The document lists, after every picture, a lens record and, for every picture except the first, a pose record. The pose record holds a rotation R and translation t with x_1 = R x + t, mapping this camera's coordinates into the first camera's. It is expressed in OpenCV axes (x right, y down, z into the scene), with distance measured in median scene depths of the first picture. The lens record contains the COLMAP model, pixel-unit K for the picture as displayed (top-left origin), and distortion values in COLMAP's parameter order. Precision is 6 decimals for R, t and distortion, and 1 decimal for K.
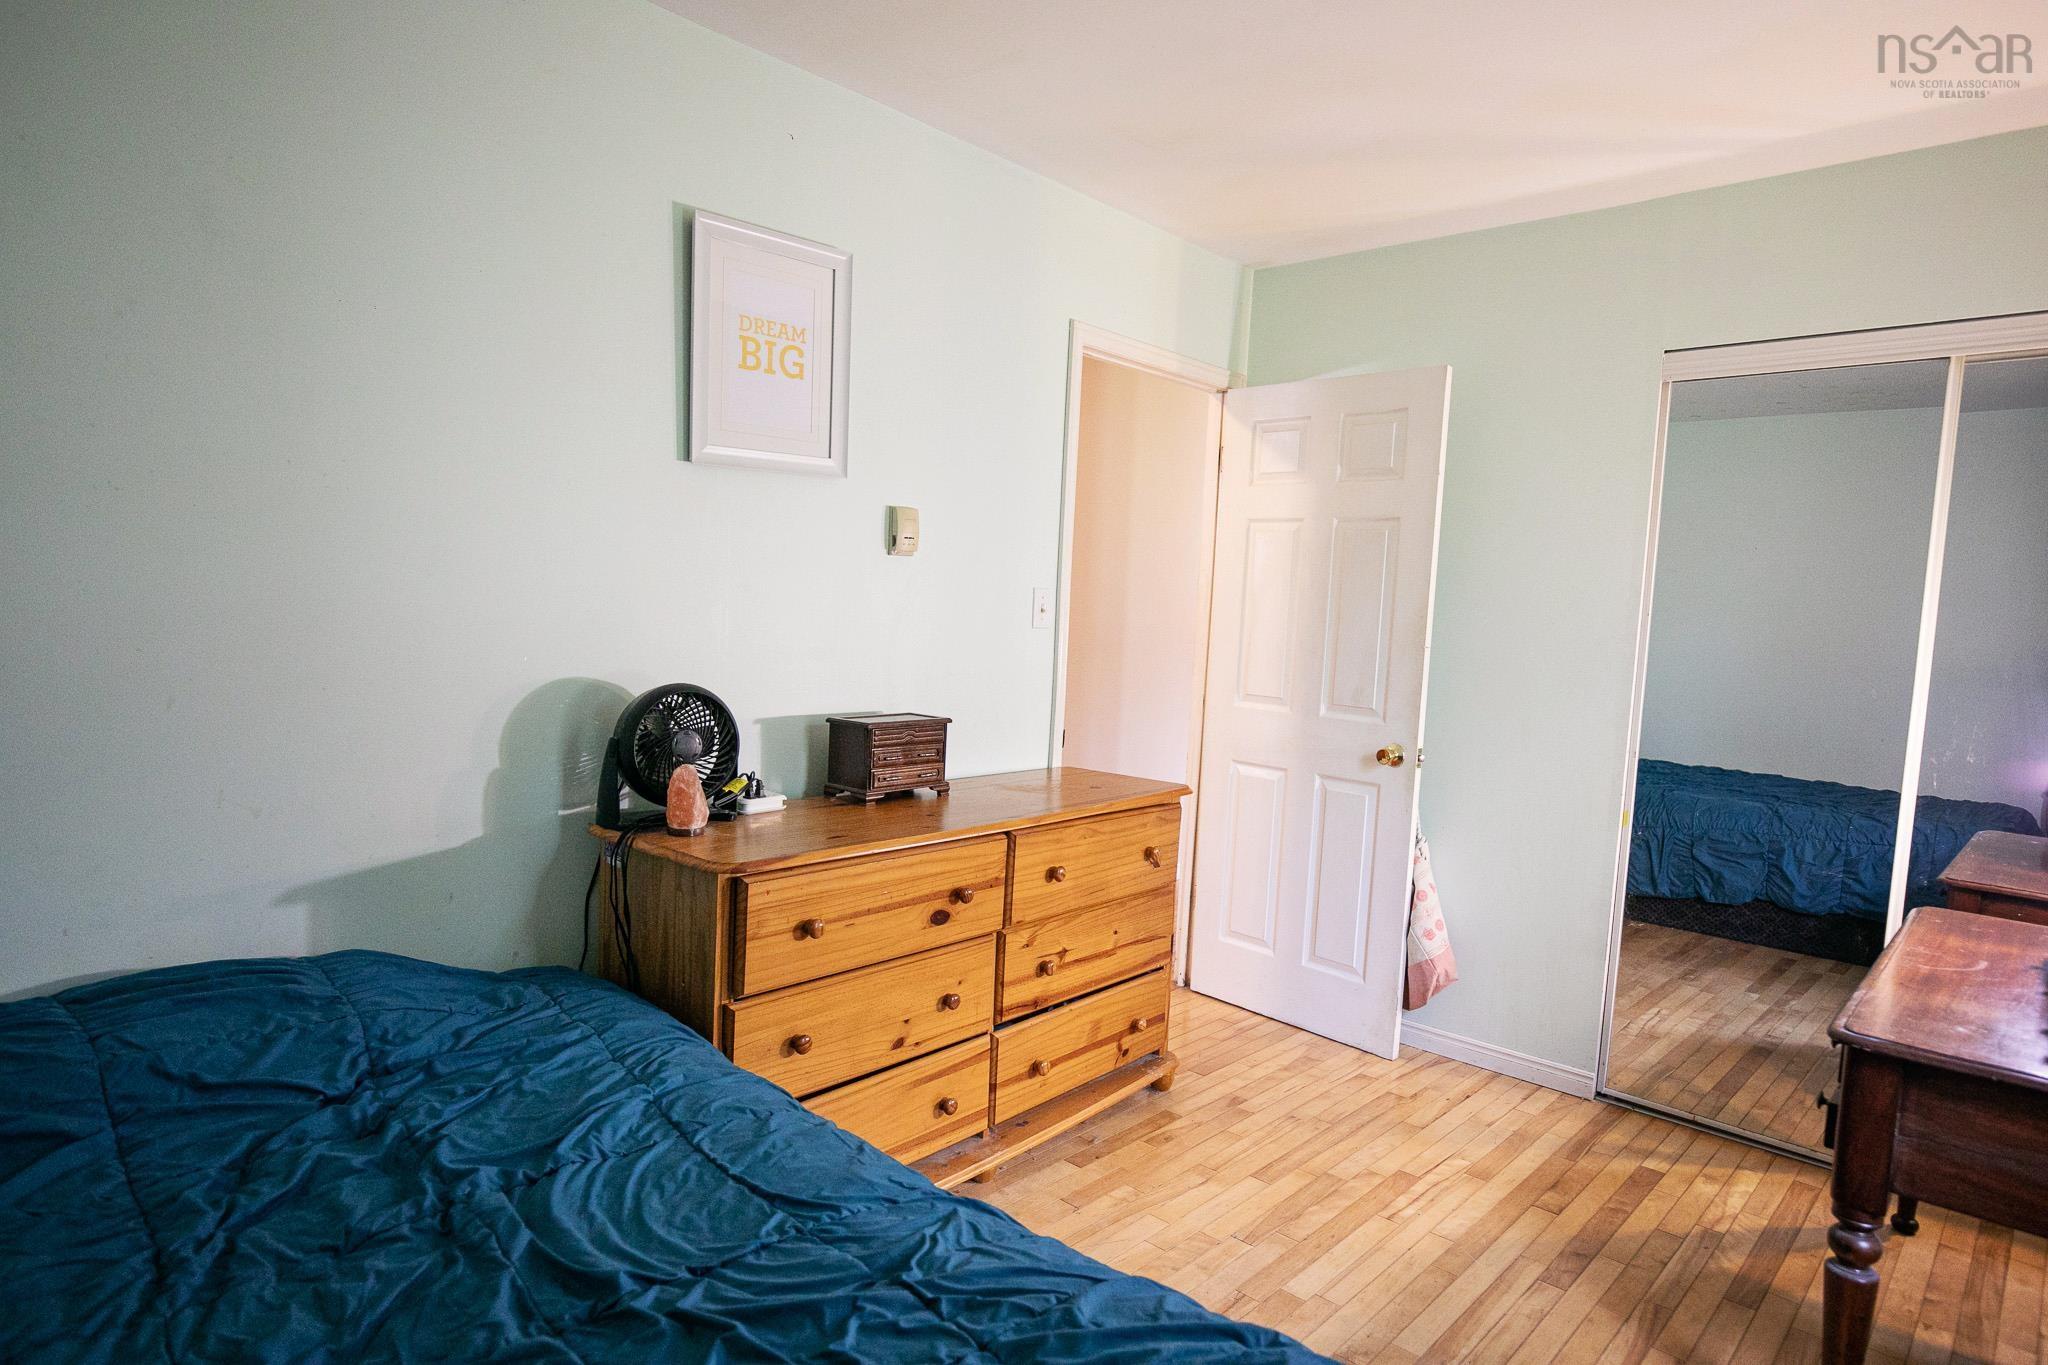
lens RADIAL K [[1171.1, 0, 1026.8], [0, 1171.1, 690.8], [0, 0, 1]] dist [-0.011570, 0.000802]
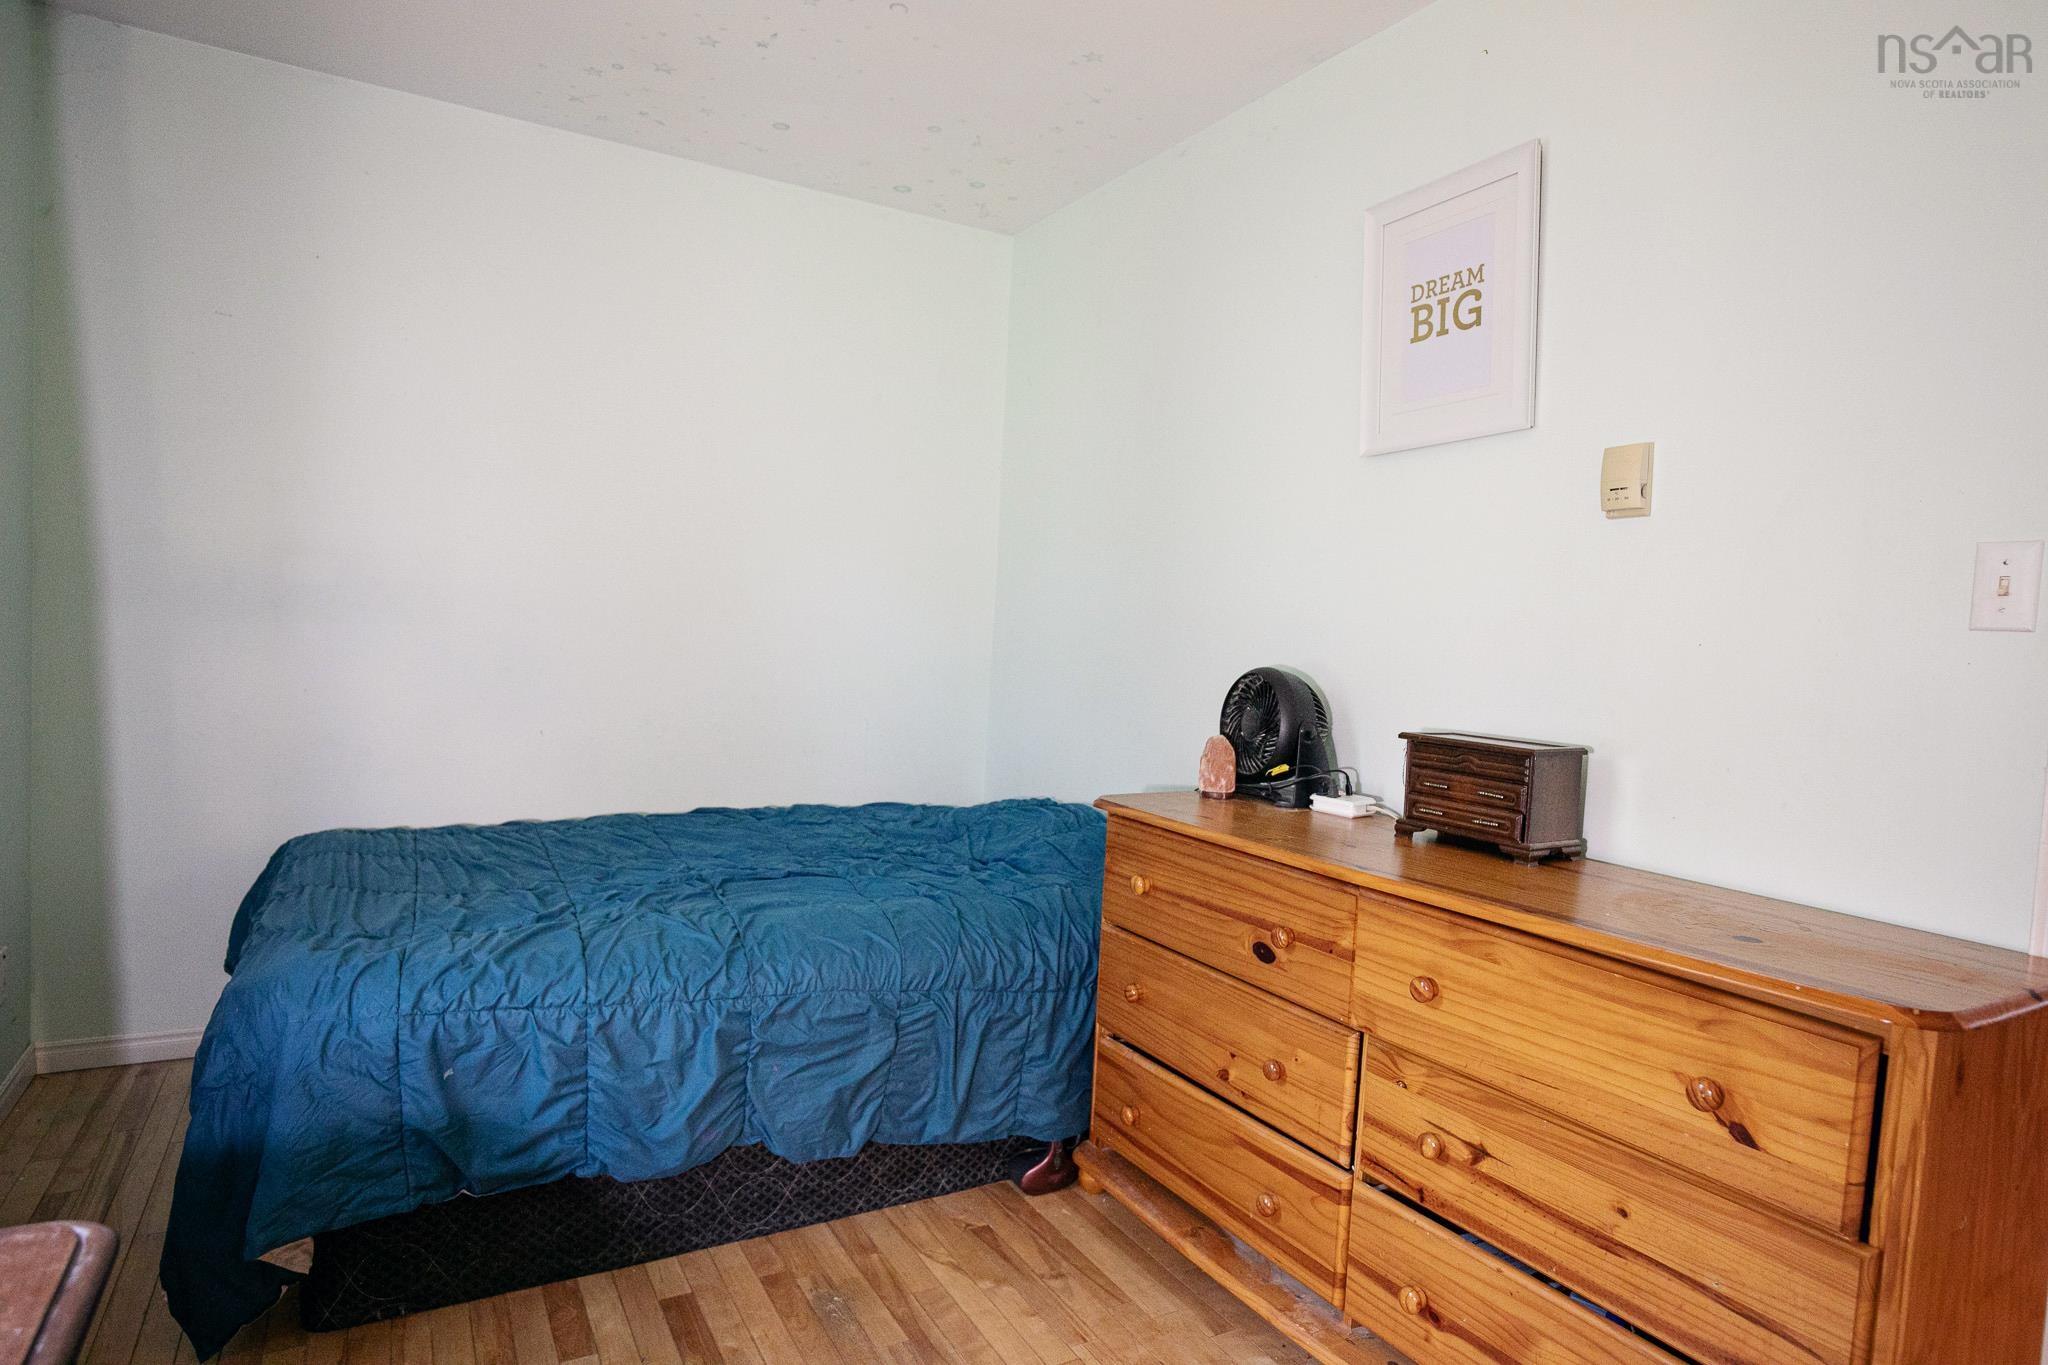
lens RADIAL K [[1171.1, 0, 1024.5], [0, 1171.1, 676.8], [0, 0, 1]] dist [-0.011570, 0.000802]
pose [[-0.305145, -0.012876, -0.952219, 0.711400], [-0.131869, 0.990847, 0.028860, 0.001121], [0.943132, 0.134375, -0.304050, 1.000939]]
